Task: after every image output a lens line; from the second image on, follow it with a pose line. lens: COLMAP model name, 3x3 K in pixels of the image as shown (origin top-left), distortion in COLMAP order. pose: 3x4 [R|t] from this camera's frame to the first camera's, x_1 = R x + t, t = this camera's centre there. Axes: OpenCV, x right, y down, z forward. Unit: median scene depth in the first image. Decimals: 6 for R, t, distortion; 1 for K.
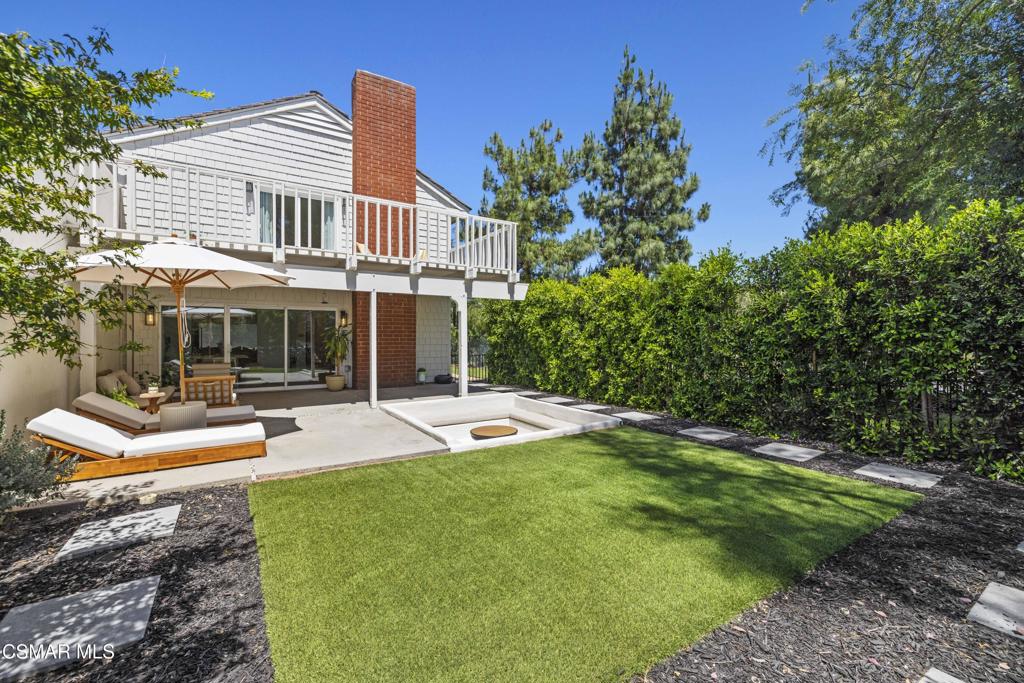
lens RADIAL K [[434.1, 0, 511.8], [0, 434.1, 339.3], [0, 0, 1]] dist [0.004541, 0.000841]
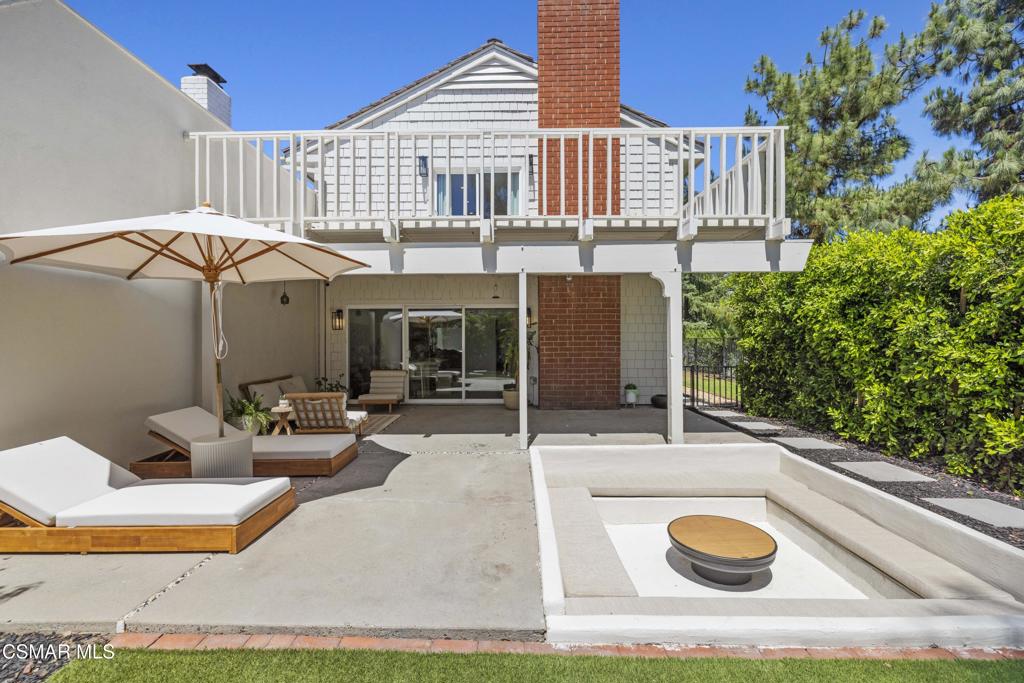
lens RADIAL K [[434.1, 0, 509.6], [0, 434.1, 339.6], [0, 0, 1]] dist [0.004541, 0.000841]
pose [[0.832167, -0.003250, -0.554515, 0.023824], [0.001414, 0.999992, -0.003739, -0.004333], [0.554523, 0.002327, 0.832165, 0.342940]]
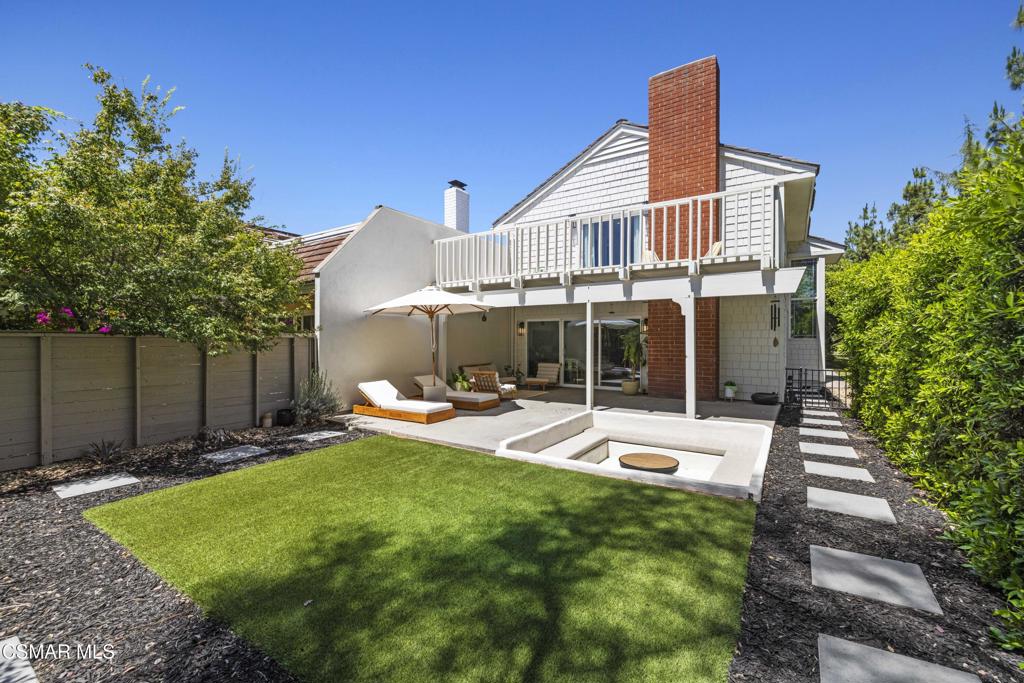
lens RADIAL K [[434.1, 0, 513.0], [0, 434.1, 342.5], [0, 0, 1]] dist [0.004541, 0.000841]
pose [[0.403625, 0.006210, -0.914904, 0.448087], [-0.005648, 0.999975, 0.004296, -0.012012], [0.914907, 0.003434, 0.403649, 0.314406]]
